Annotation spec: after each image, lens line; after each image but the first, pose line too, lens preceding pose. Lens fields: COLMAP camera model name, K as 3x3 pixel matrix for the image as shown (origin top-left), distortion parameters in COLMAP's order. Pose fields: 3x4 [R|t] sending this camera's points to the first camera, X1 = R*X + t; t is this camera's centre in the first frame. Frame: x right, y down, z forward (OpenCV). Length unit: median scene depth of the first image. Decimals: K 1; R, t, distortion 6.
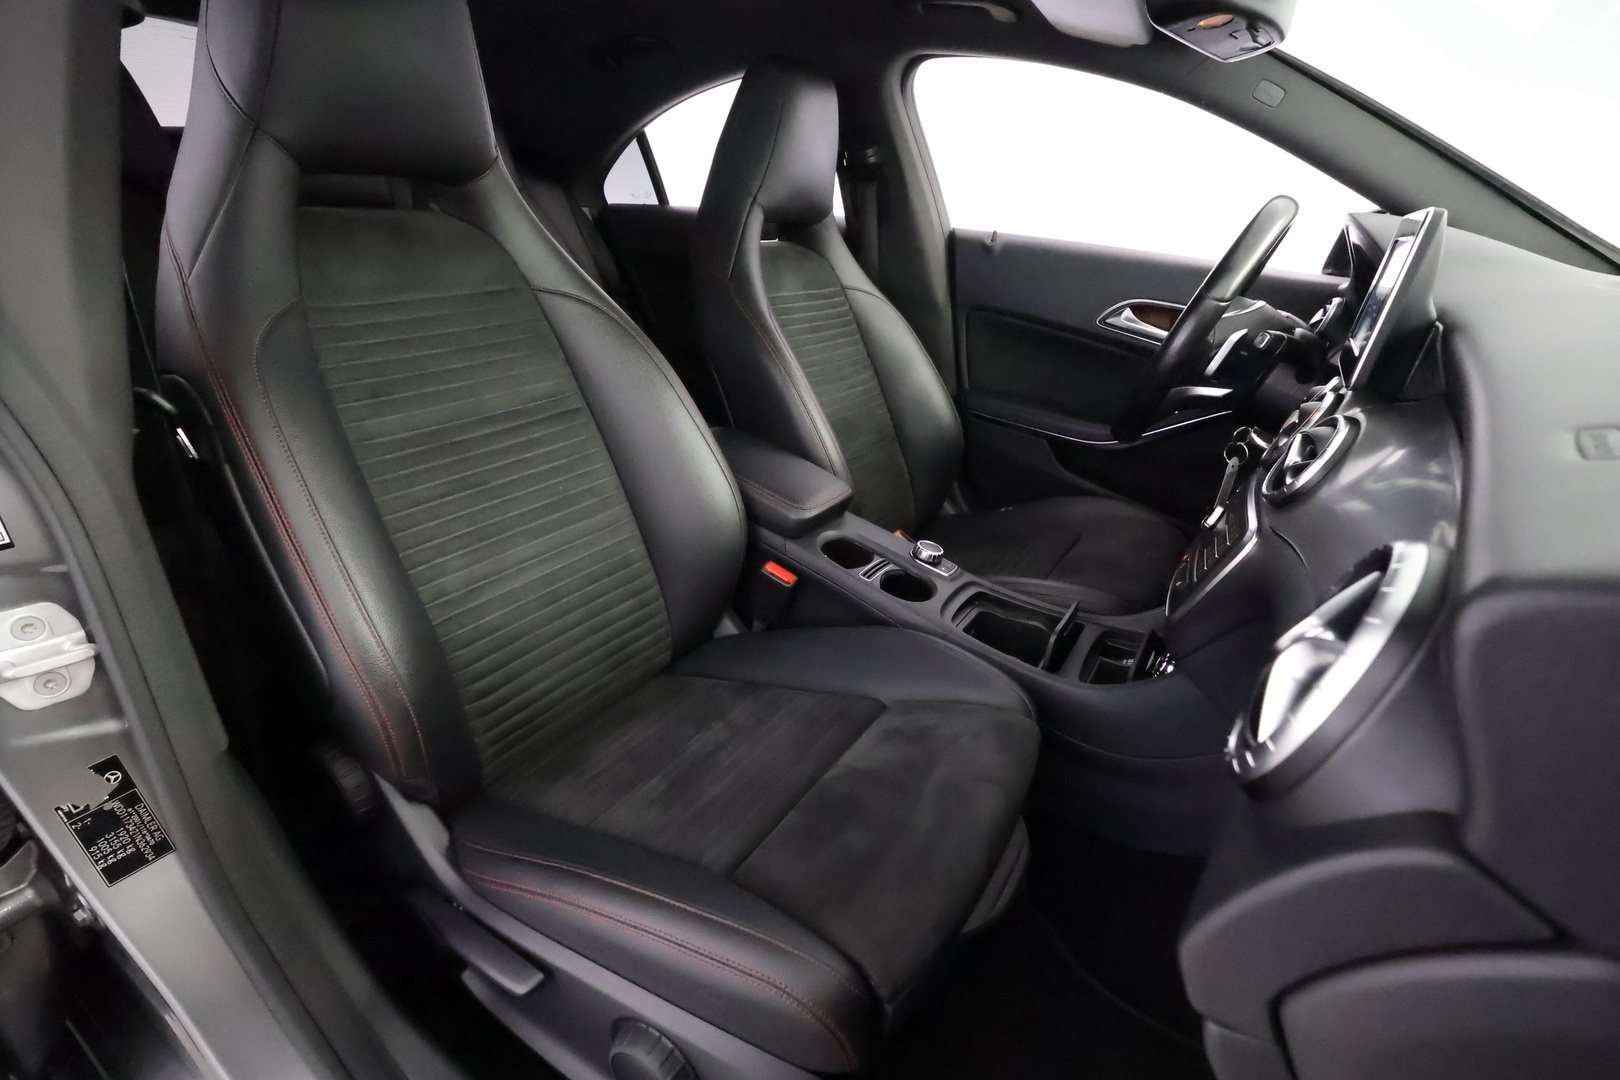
lens RADIAL K [[748.2, 0, 812.4], [0, 748.2, 542.9], [0, 0, 1]] dist [-0.002539, -0.000306]
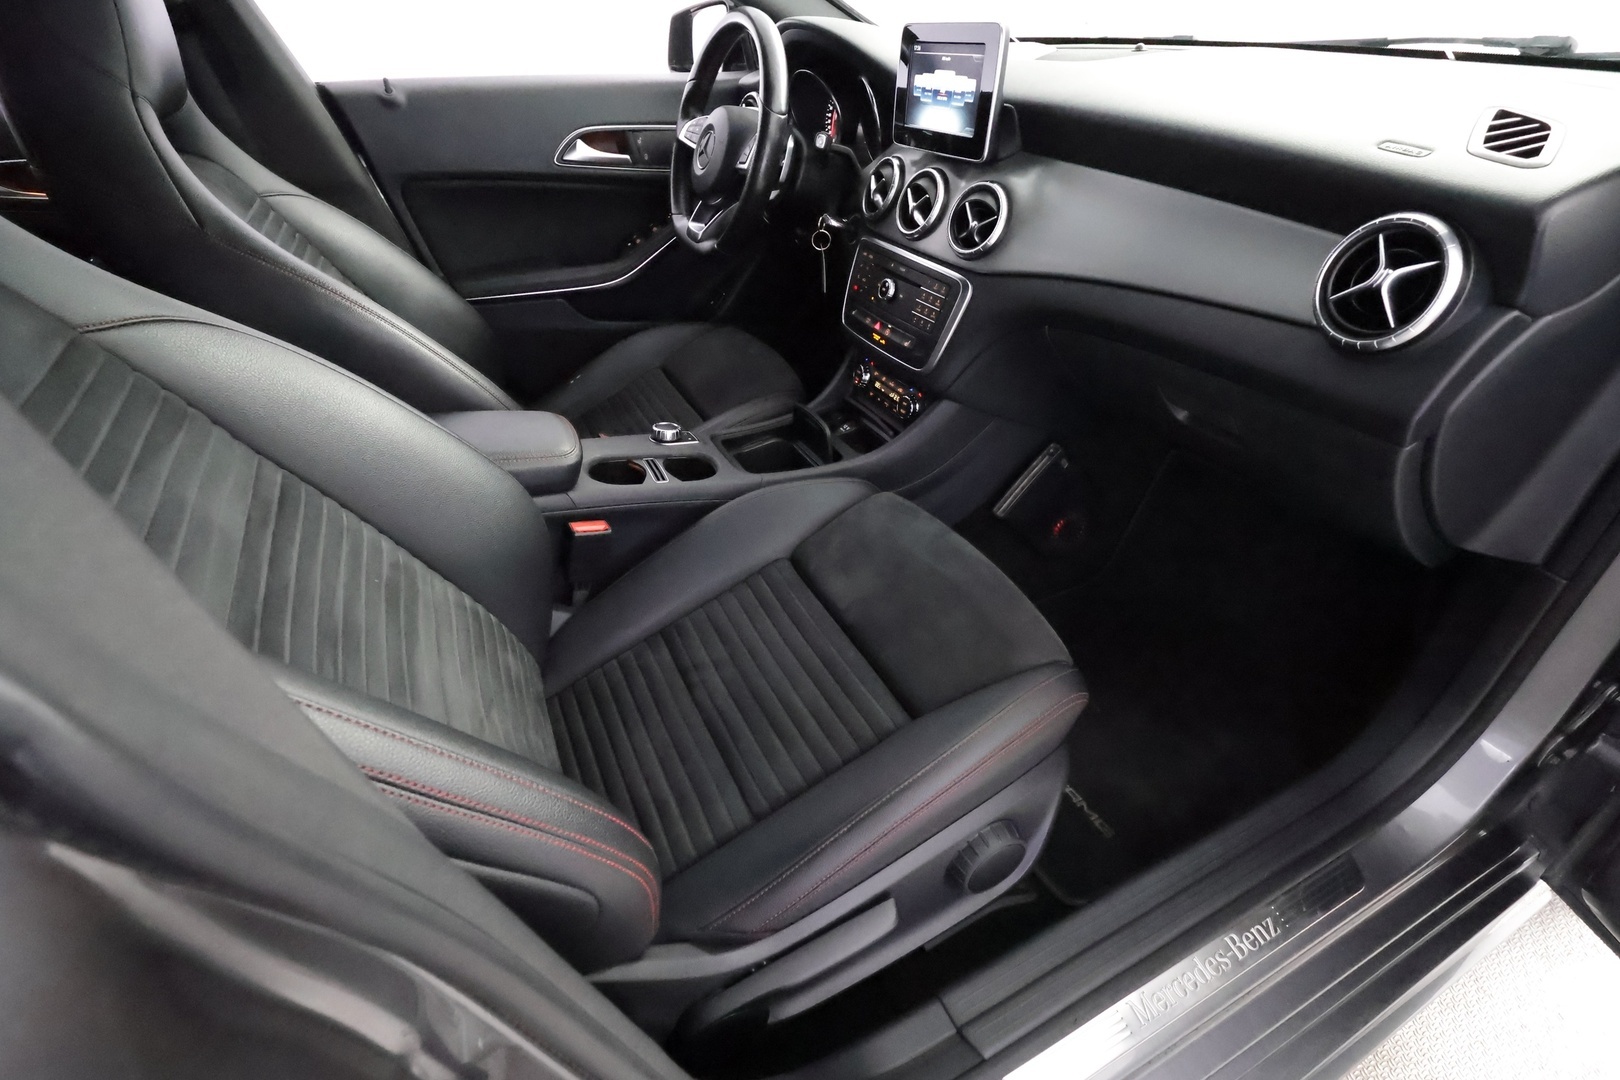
lens RADIAL K [[758.5, 0, 813.6], [0, 758.5, 541.2], [0, 0, 1]] dist [0.000854, -0.000336]
pose [[0.513246, -0.561626, 0.648964, -0.510089], [0.414366, 0.824343, 0.385693, -0.187246], [-0.751585, 0.070953, 0.655810, 0.205319]]
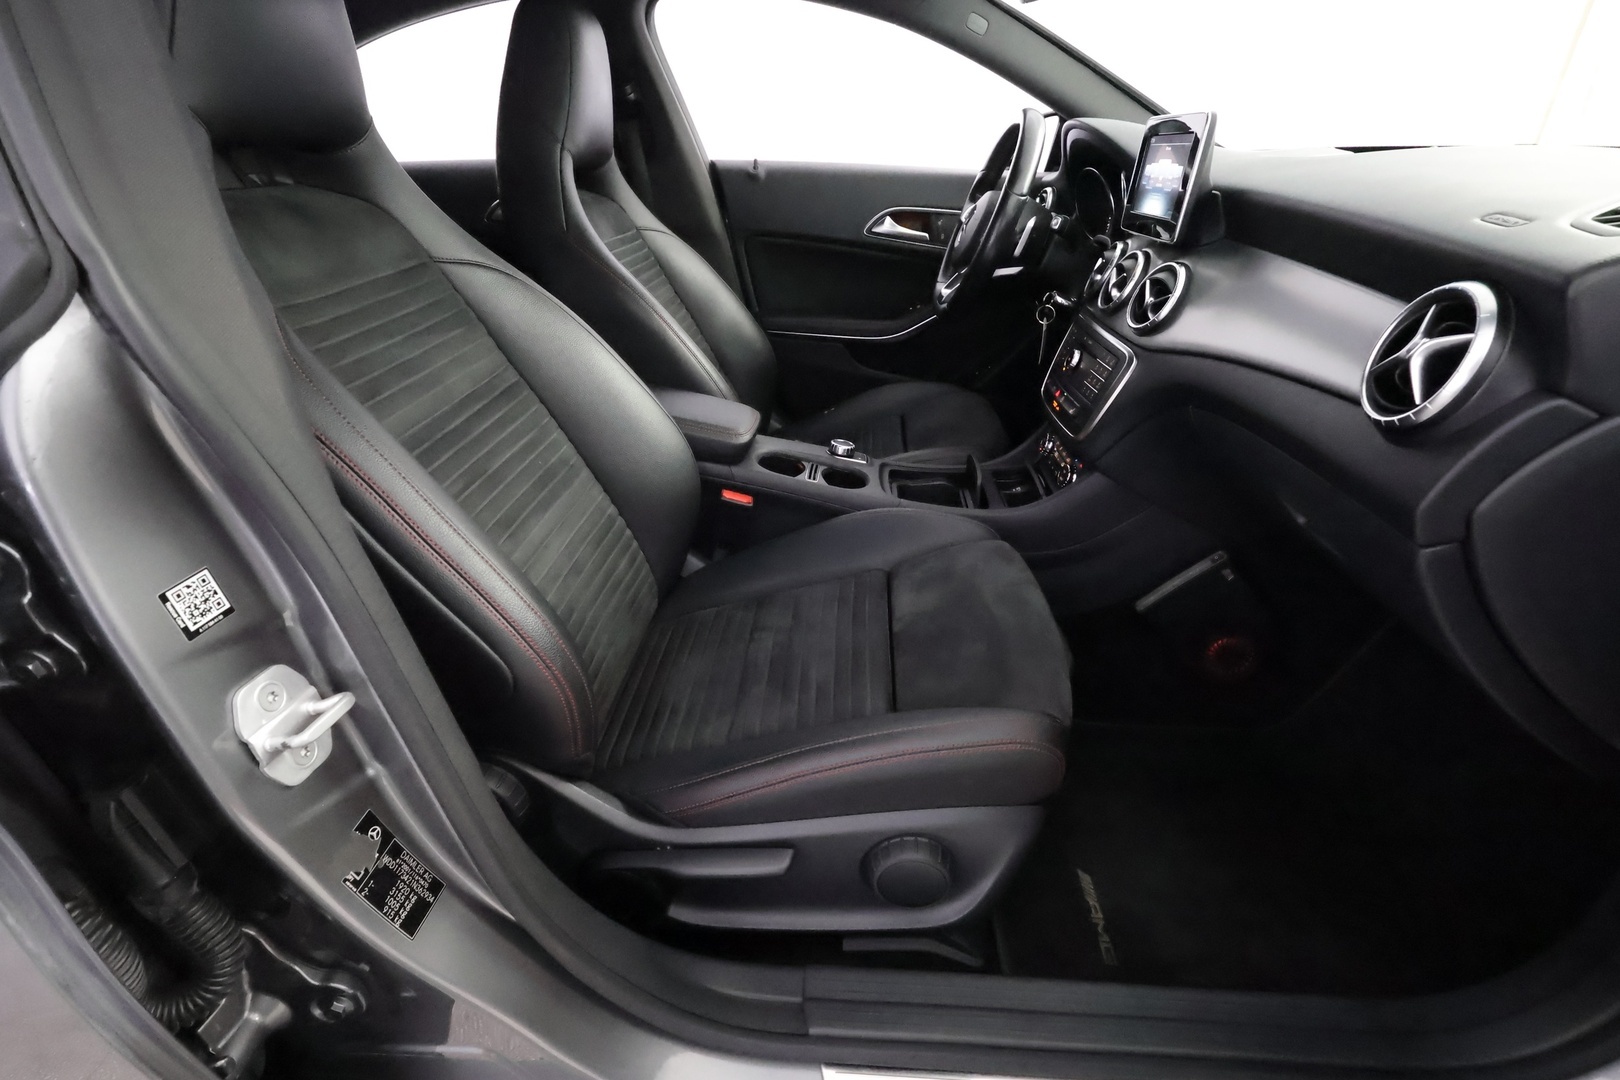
lens RADIAL K [[754.4, 0, 810.0], [0, 754.4, 543.2], [0, 0, 1]] dist [-0.000203, -0.000155]
pose [[0.876138, -0.283654, 0.389773, -0.398414], [0.255489, 0.958888, 0.123530, -0.003901], [-0.408788, -0.008646, 0.912588, -0.036549]]
